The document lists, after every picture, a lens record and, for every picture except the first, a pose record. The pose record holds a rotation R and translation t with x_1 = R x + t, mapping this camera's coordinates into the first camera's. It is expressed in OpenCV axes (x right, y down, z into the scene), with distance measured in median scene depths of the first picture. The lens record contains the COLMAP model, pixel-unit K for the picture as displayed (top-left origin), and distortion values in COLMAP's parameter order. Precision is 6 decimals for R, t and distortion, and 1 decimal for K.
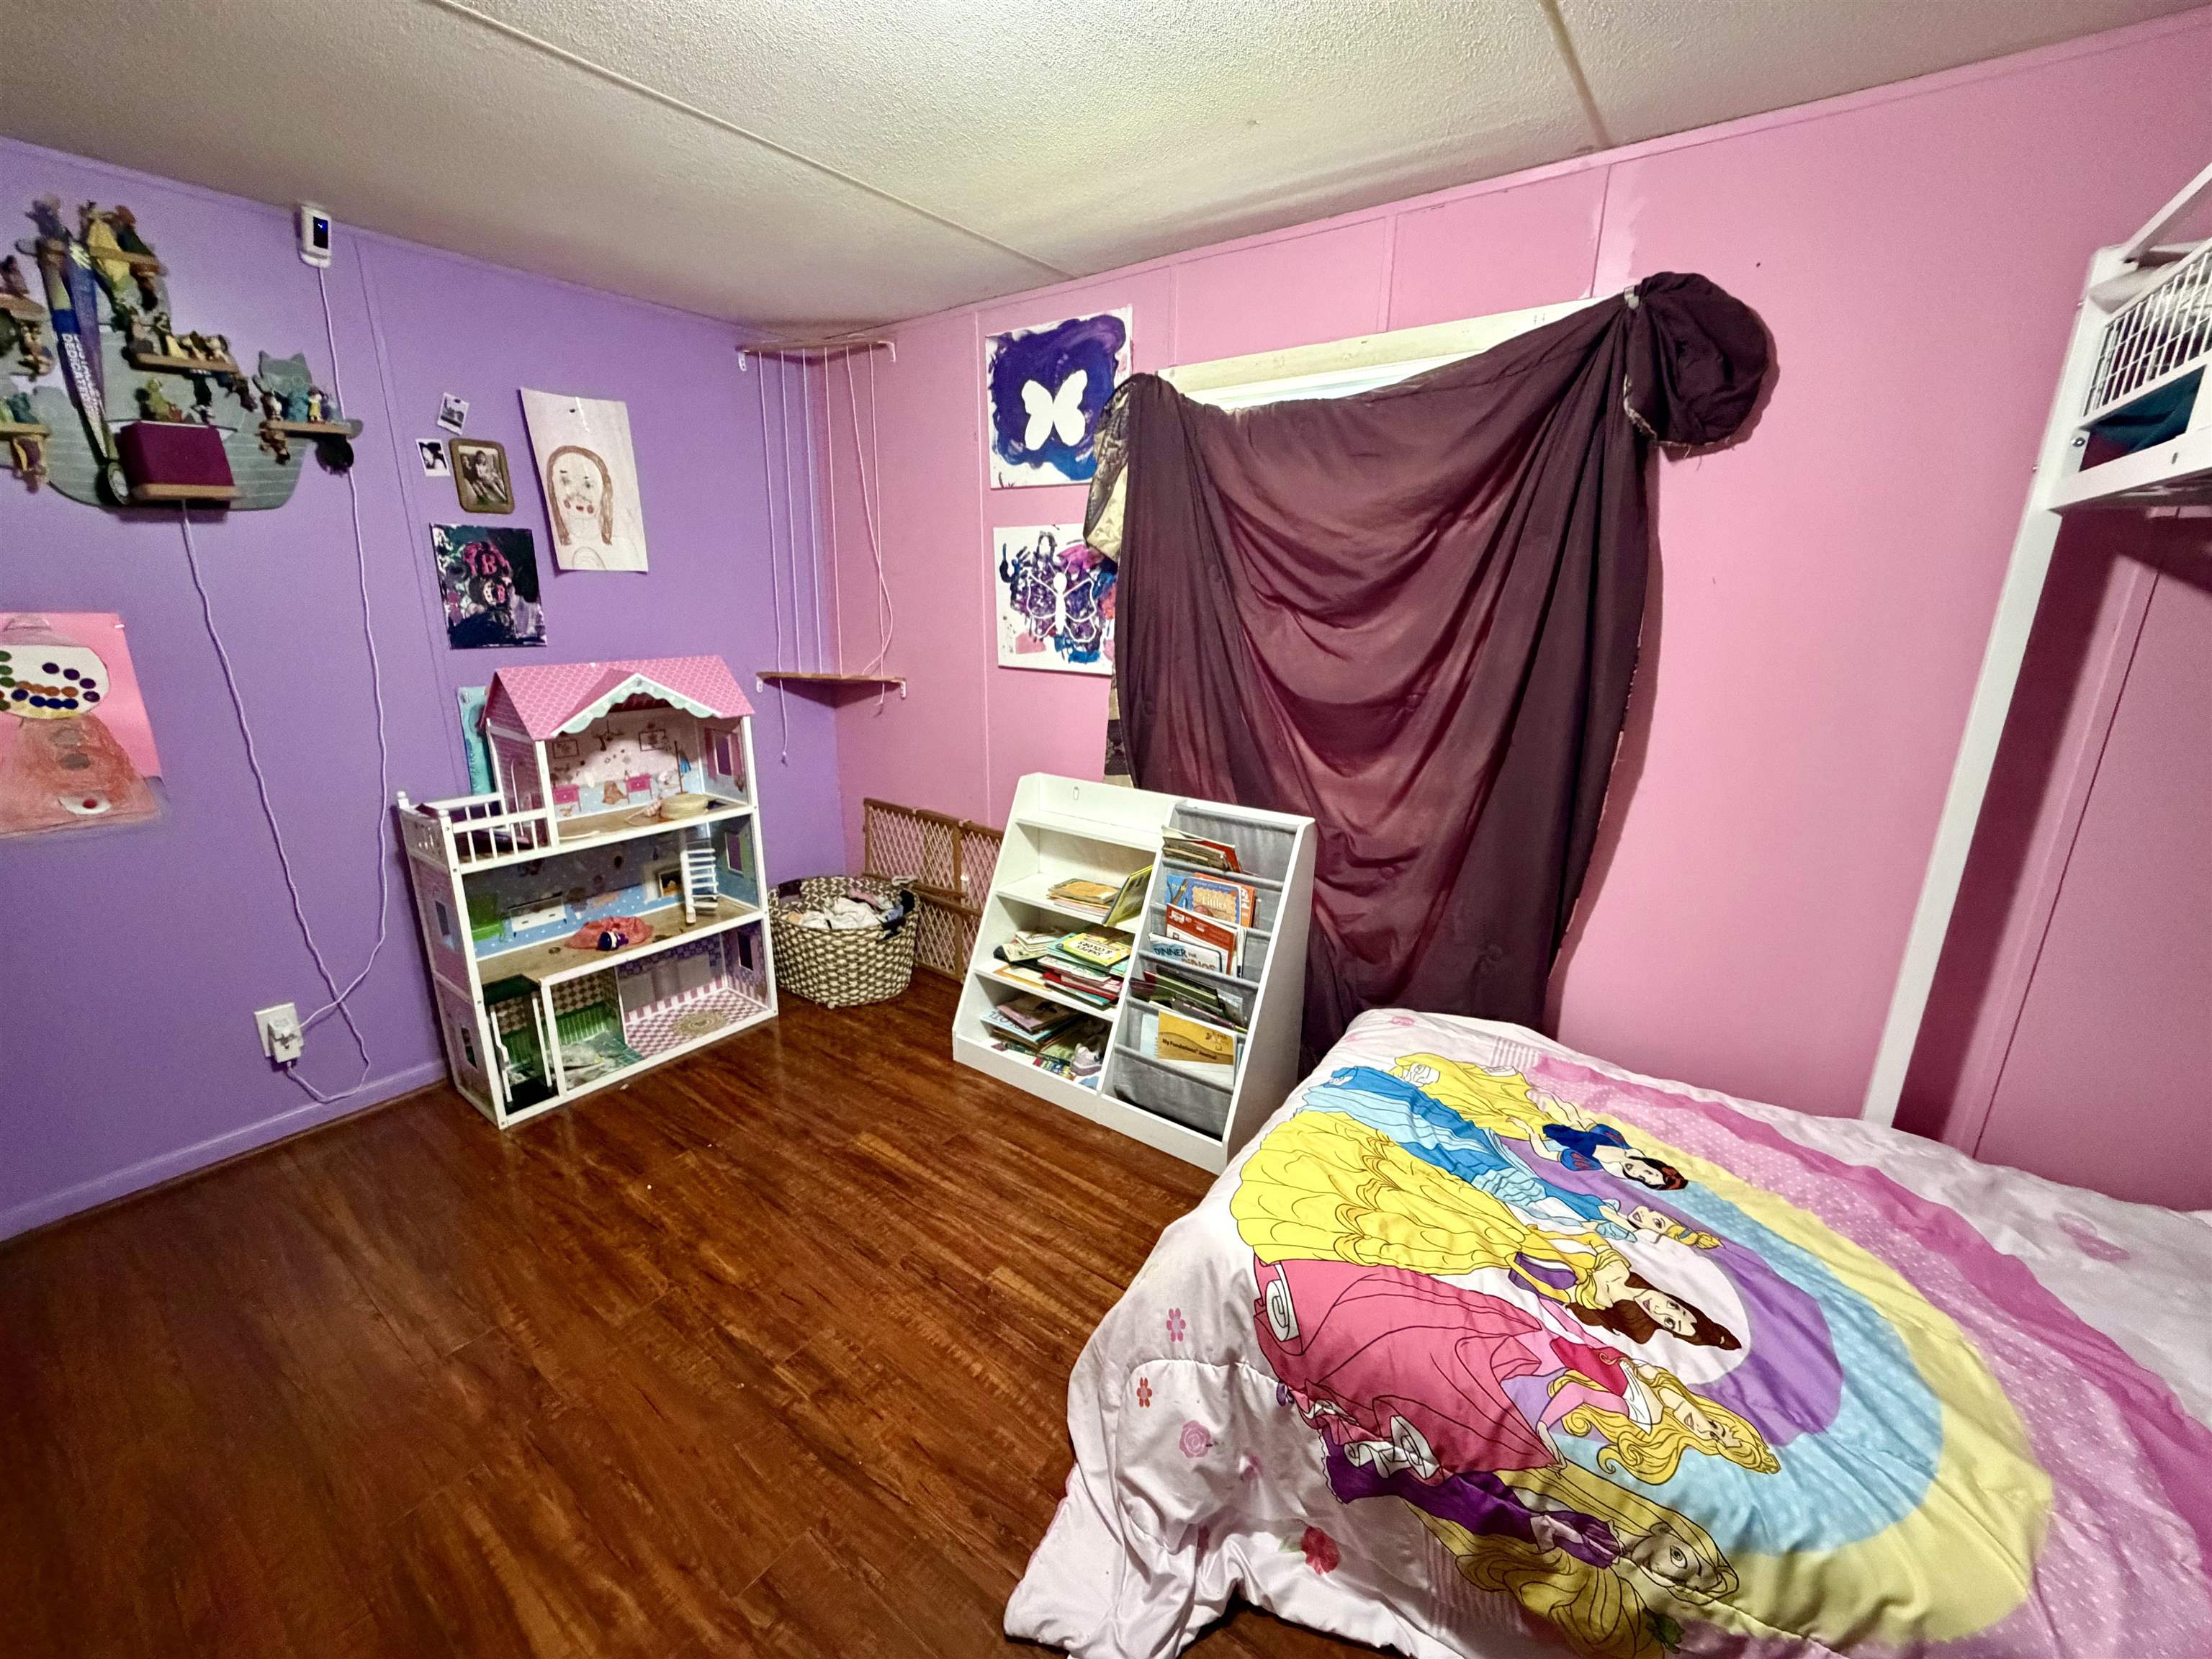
lens RADIAL K [[883.3, 0, 1101.0], [0, 883.3, 826.5], [0, 0, 1]] dist [0.000330, -0.000287]
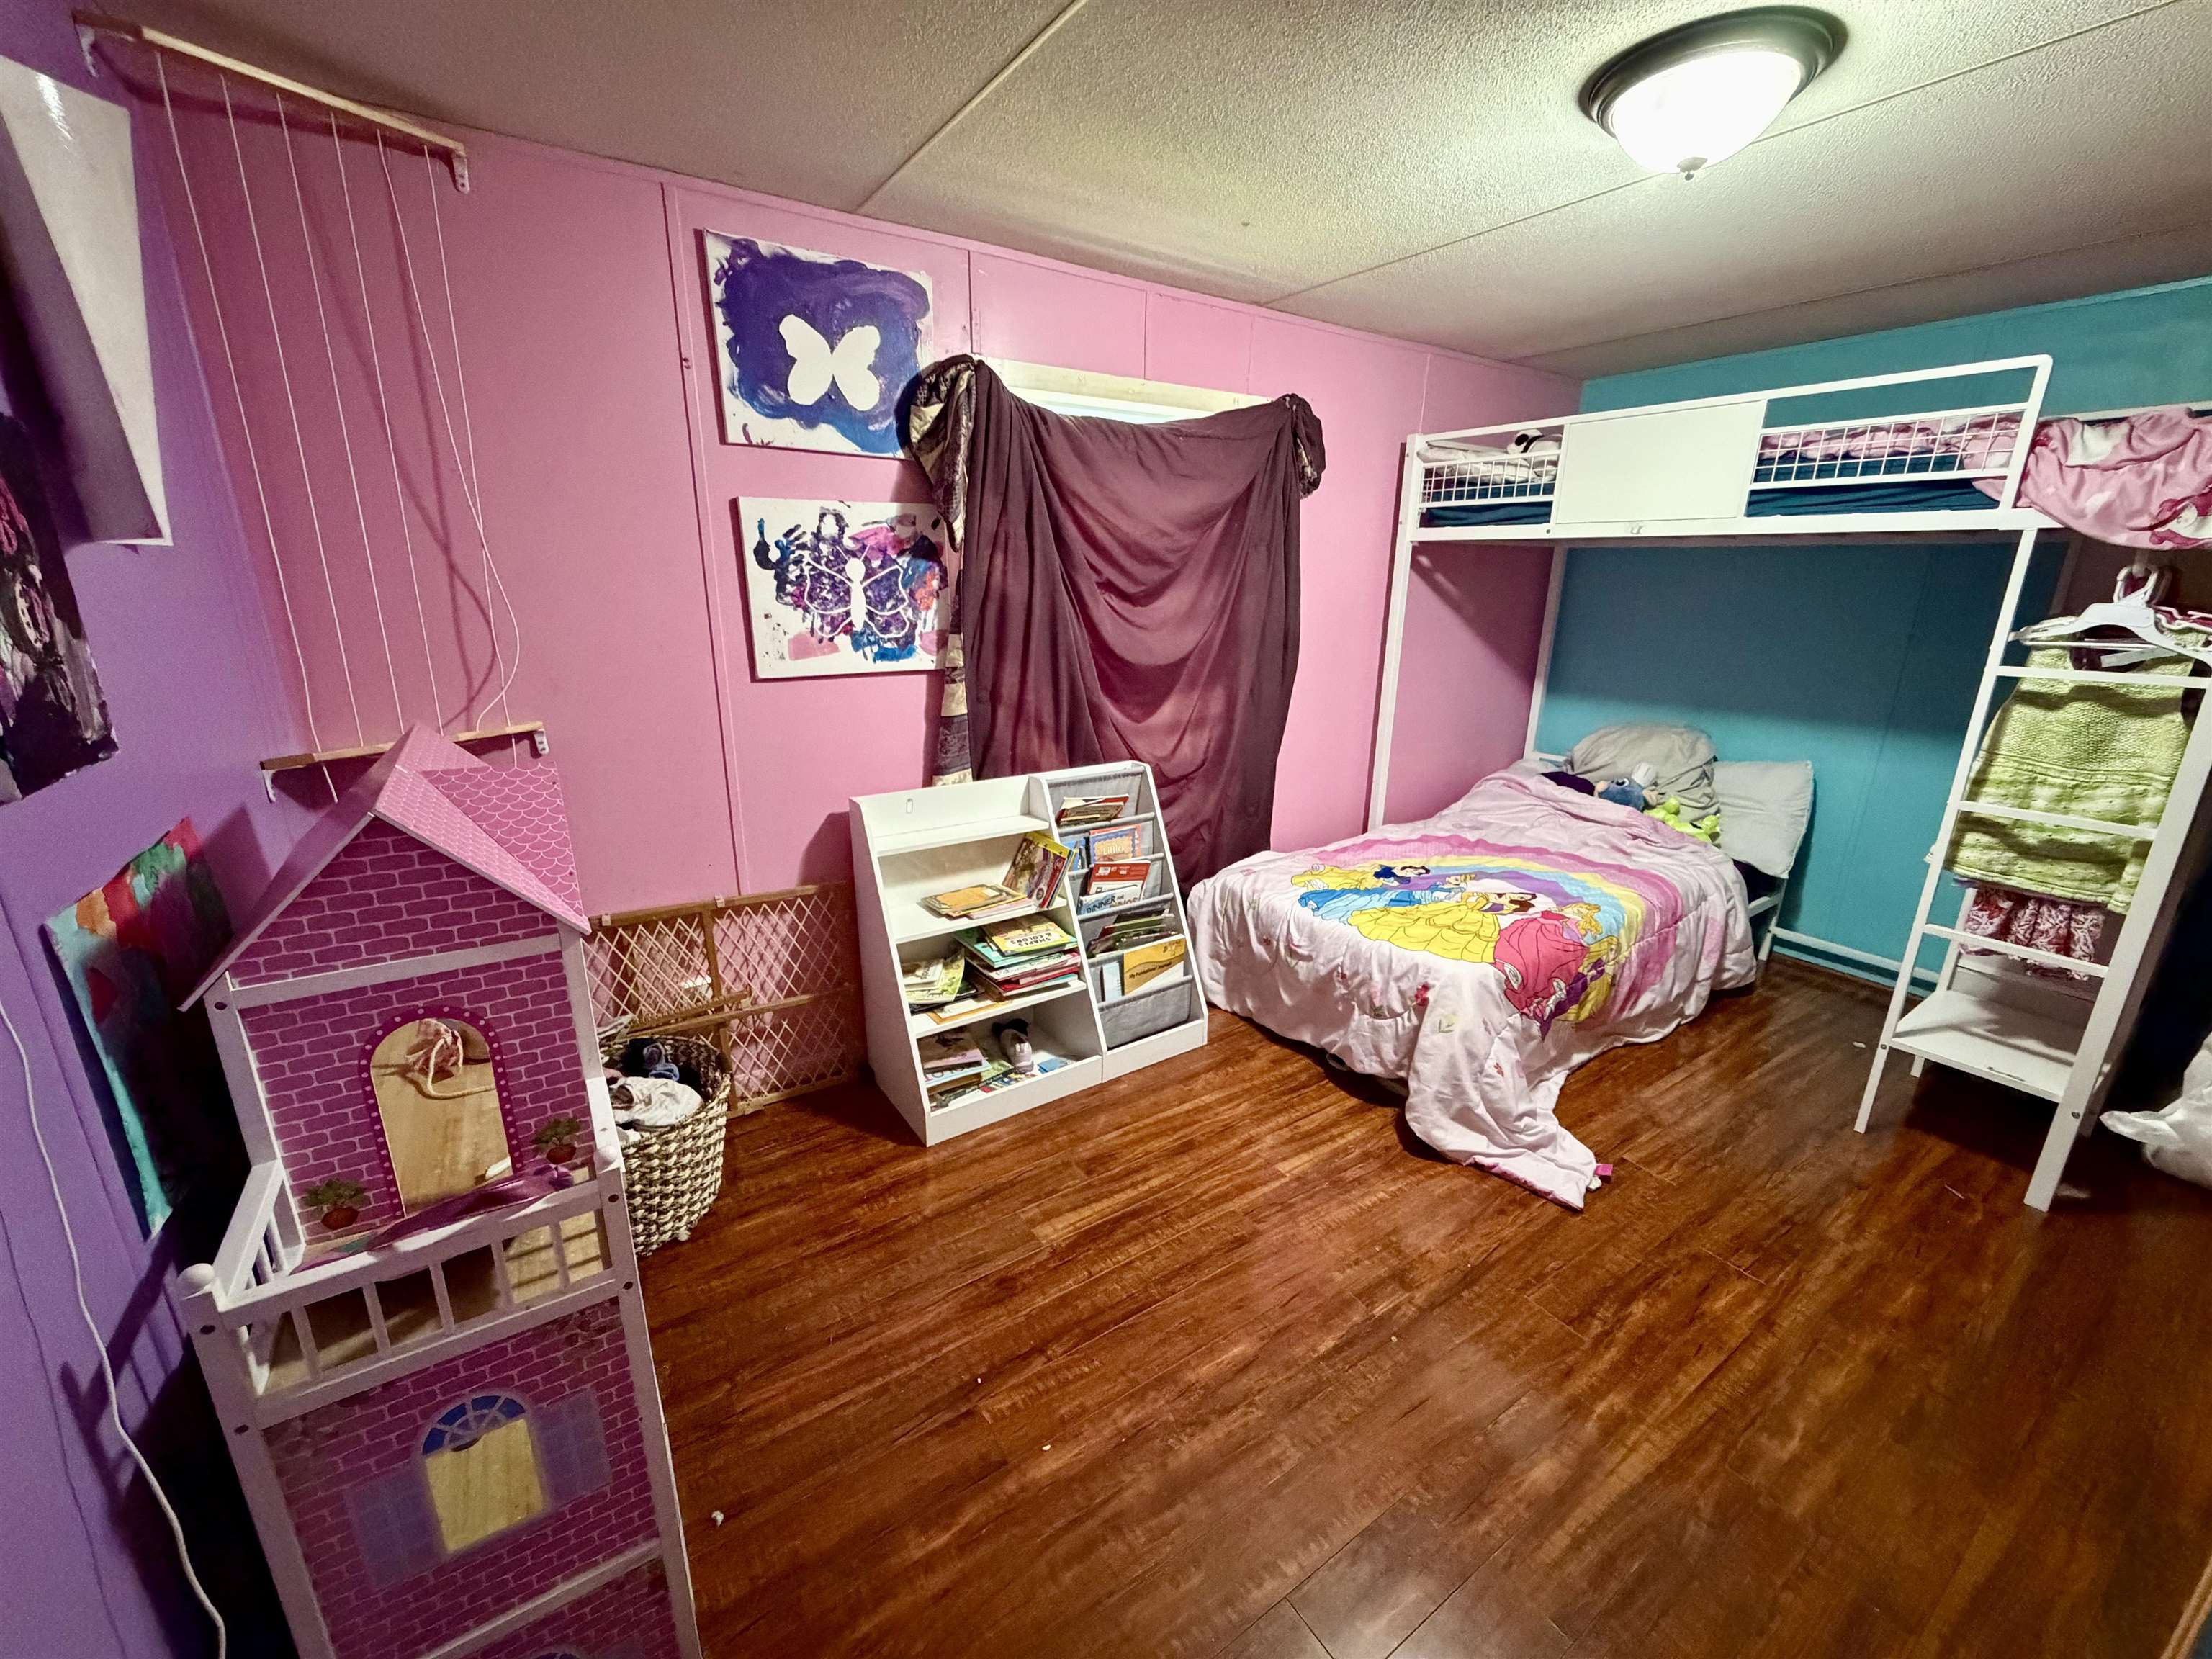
lens RADIAL K [[883.3, 0, 1101.1], [0, 883.3, 825.5], [0, 0, 1]] dist [0.000330, -0.000287]
pose [[0.340021, -0.267257, 0.901642, -0.823338], [0.242636, 0.951238, 0.190456, -0.151074], [-0.908577, 0.154012, 0.388288, 0.506993]]
